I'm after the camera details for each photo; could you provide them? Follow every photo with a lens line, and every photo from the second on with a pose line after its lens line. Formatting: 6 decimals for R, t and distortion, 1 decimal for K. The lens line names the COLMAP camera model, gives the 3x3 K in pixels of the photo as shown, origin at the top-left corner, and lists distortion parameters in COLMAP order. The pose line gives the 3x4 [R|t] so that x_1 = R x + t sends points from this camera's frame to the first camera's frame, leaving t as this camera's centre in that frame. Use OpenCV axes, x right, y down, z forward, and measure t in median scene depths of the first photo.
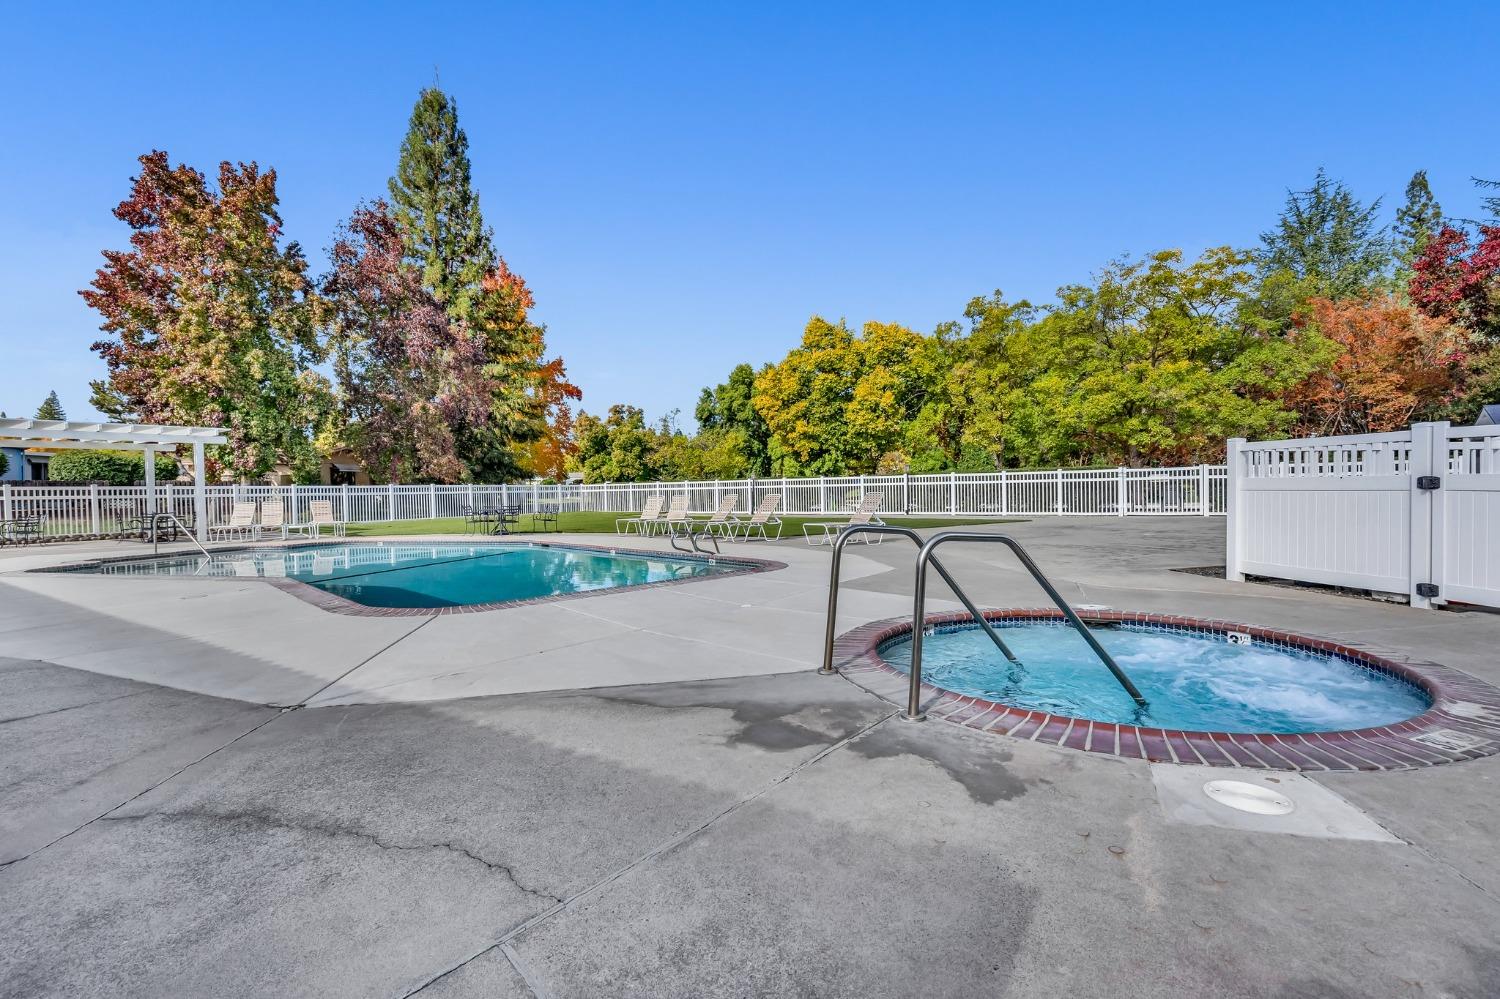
lens RADIAL K [[693.2, 0, 749.8], [0, 693.2, 501.3], [0, 0, 1]] dist [-0.005526, 0.002082]
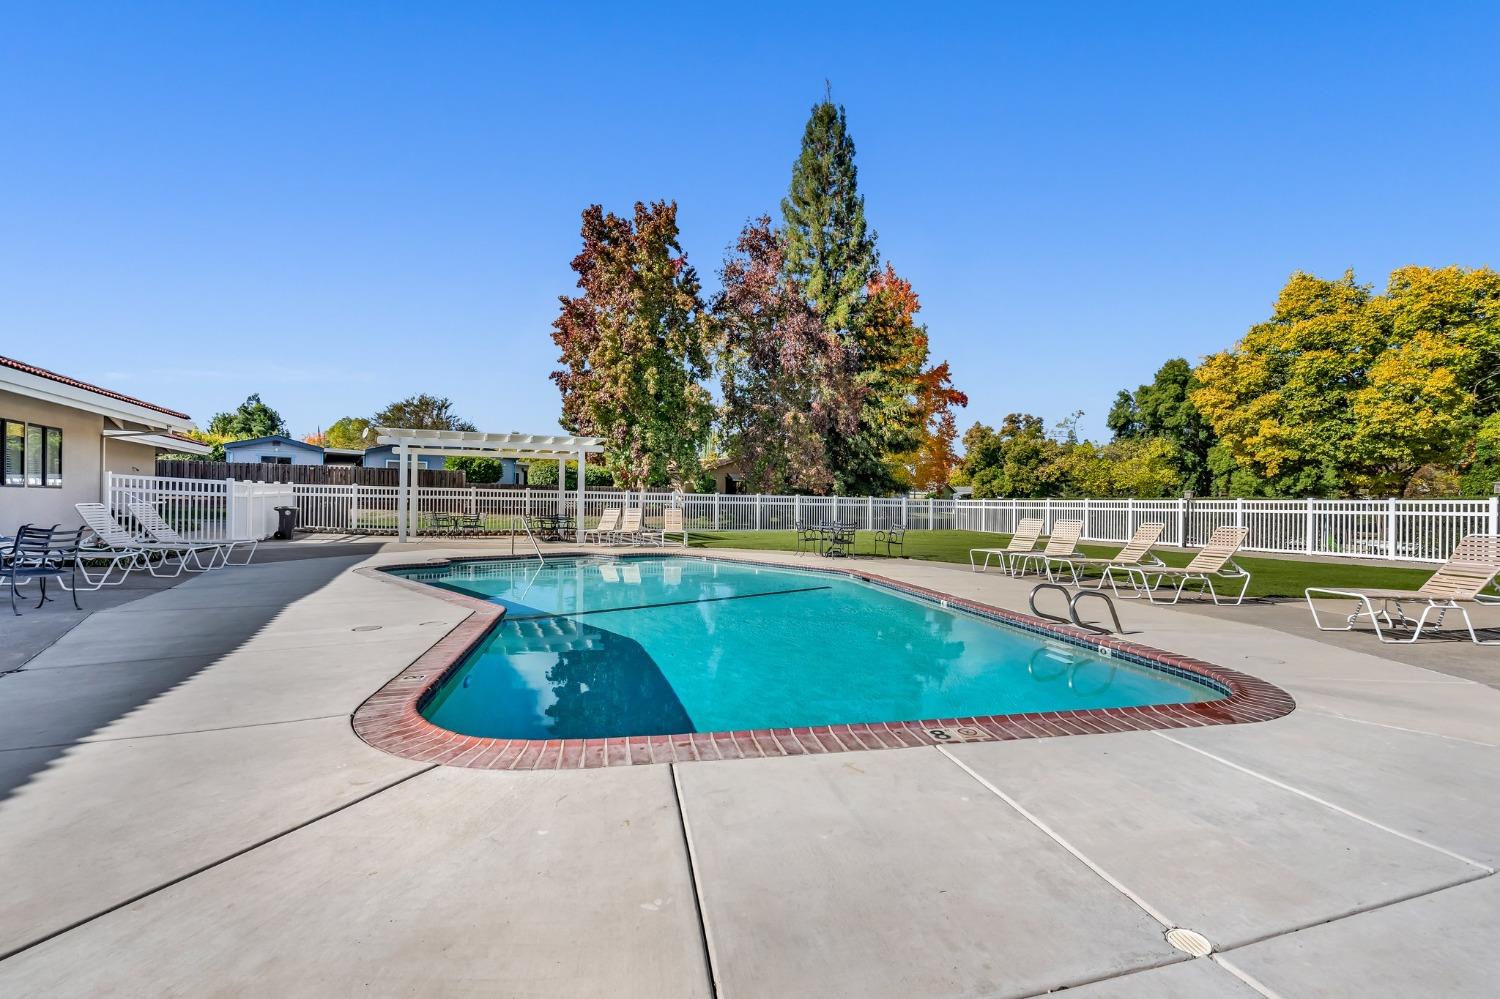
lens RADIAL K [[693.2, 0, 740.6], [0, 693.2, 504.5], [0, 0, 1]] dist [-0.005526, 0.002082]
pose [[0.844347, 0.032779, -0.534794, -0.002493], [-0.040752, 0.999165, -0.003098, -0.003992], [0.534245, 0.024409, 0.844977, 0.108086]]
